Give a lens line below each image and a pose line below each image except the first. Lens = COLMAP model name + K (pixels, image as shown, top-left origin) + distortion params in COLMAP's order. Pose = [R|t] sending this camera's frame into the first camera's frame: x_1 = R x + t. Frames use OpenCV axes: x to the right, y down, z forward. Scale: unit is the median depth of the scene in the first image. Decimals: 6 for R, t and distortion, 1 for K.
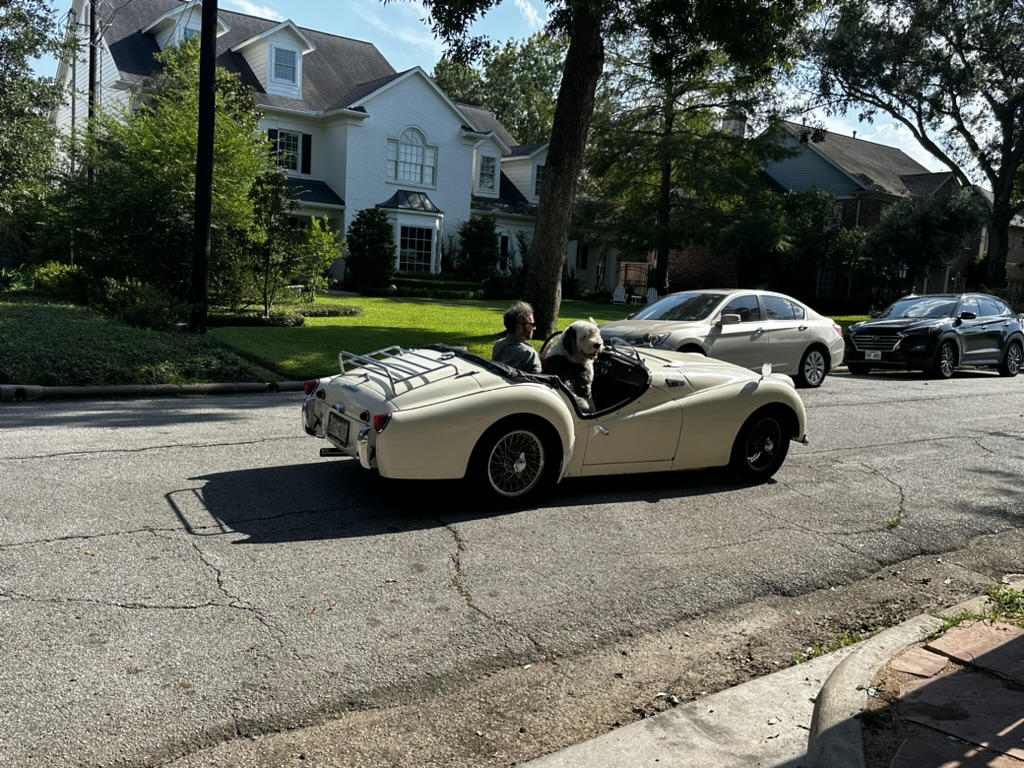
lens RADIAL K [[868.9, 0, 512.0], [0, 868.9, 384.0], [0, 0, 1]] dist [-0.007497, -0.011086]
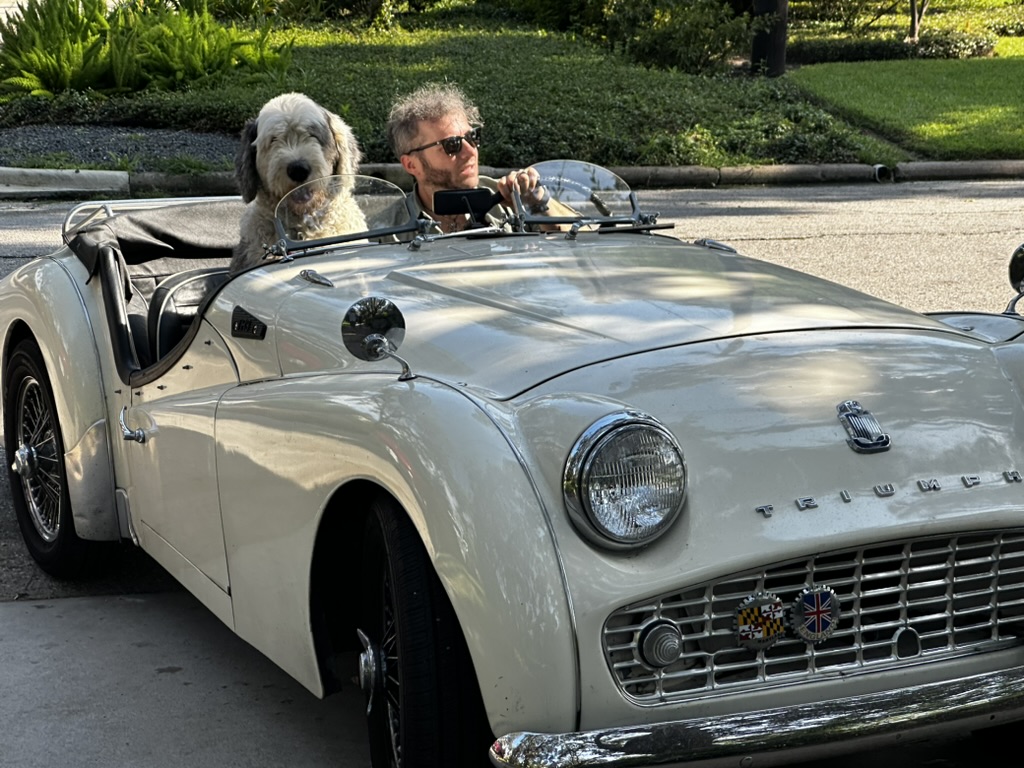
lens RADIAL K [[2176.5, 0, 512.0], [0, 2176.5, 384.0], [0, 0, 1]] dist [-0.030850, 2.481674]
pose [[0.884346, 0.039199, -0.465184, 0.121709], [-0.004729, 0.997170, 0.075035, 0.029702], [0.466808, -0.064157, 0.882028, -0.230084]]
